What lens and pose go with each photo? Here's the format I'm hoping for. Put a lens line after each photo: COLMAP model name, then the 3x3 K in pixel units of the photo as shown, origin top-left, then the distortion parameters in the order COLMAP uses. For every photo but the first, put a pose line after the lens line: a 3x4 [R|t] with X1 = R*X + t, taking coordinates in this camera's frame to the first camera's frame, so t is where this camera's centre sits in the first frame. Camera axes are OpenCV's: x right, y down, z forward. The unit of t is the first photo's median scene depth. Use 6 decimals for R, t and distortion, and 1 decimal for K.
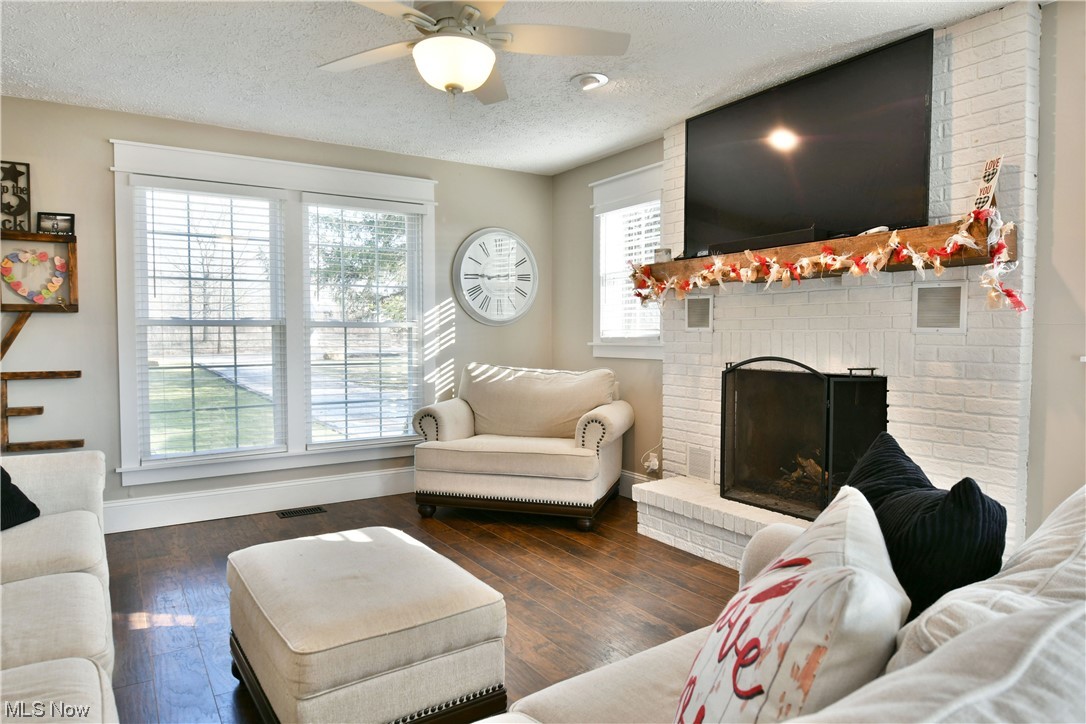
lens RADIAL K [[666.4, 0, 538.4], [0, 666.4, 360.4], [0, 0, 1]] dist [-0.015359, -0.001290]
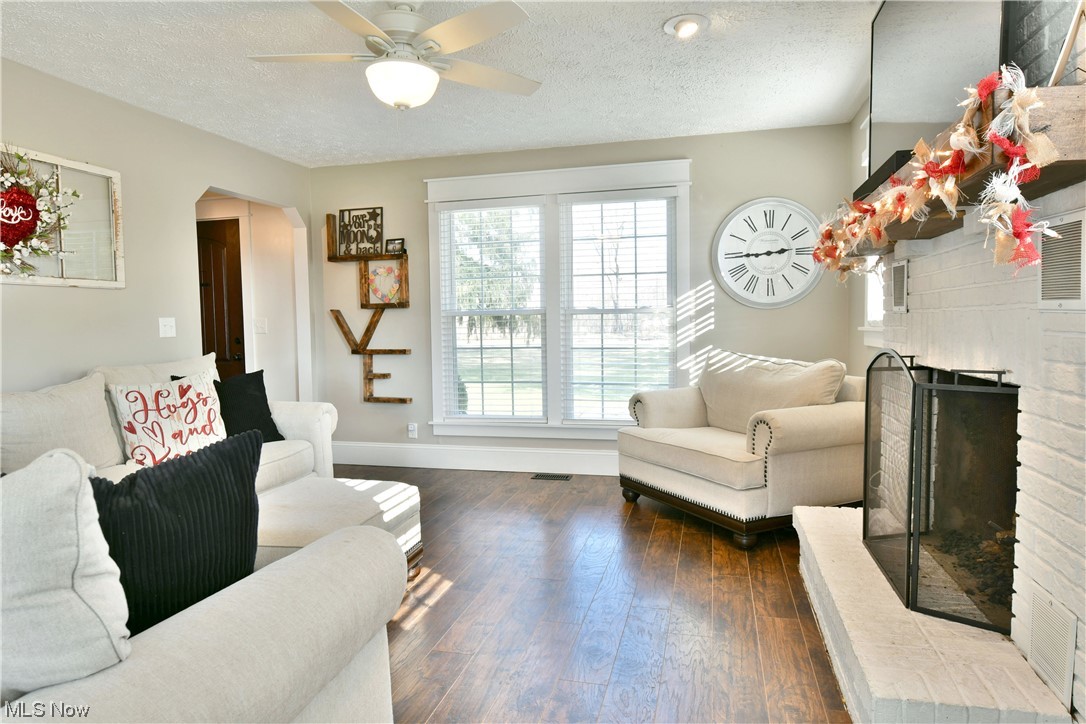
lens RADIAL K [[666.4, 0, 538.4], [0, 666.4, 360.4], [0, 0, 1]] dist [-0.015359, -0.001290]
pose [[0.675046, 0.032231, -0.737071, 0.531417], [-0.015234, 0.999441, 0.029751, -0.006950], [0.737618, -0.008855, 0.675160, 0.242060]]
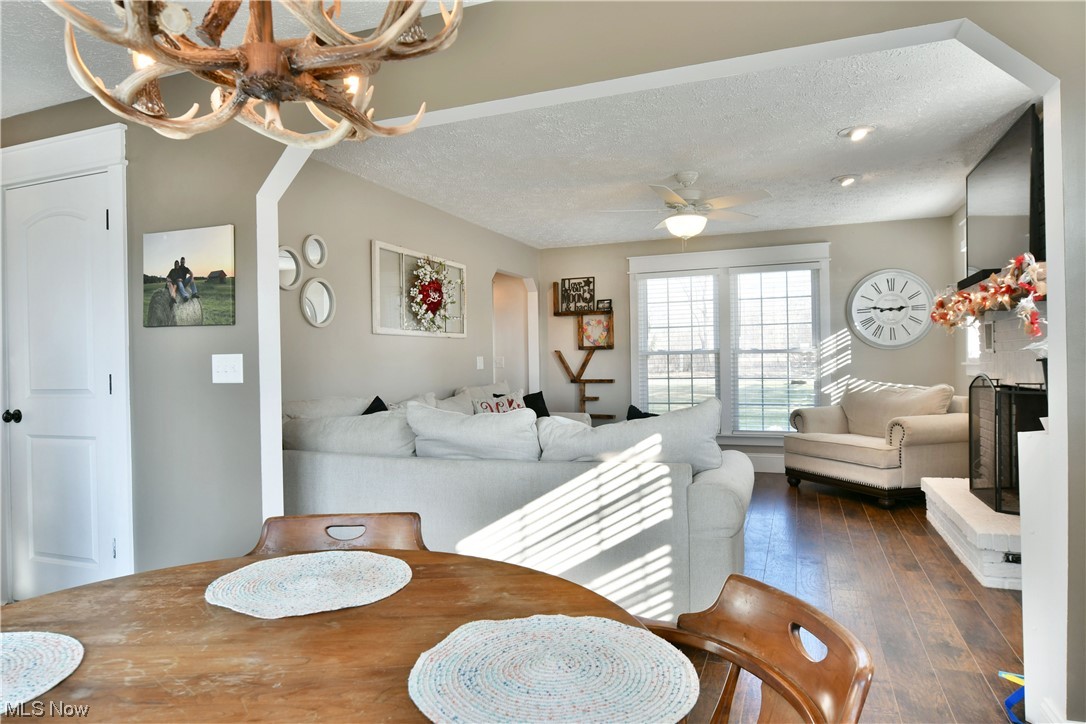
lens RADIAL K [[666.6, 0, 539.6], [0, 666.6, 361.8], [0, 0, 1]] dist [-0.011615, -0.004091]
pose [[0.586581, -0.008915, -0.809841, 0.746573], [-0.016554, 0.999599, -0.022995, 0.012584], [0.809721, 0.026895, 0.586198, -0.314730]]
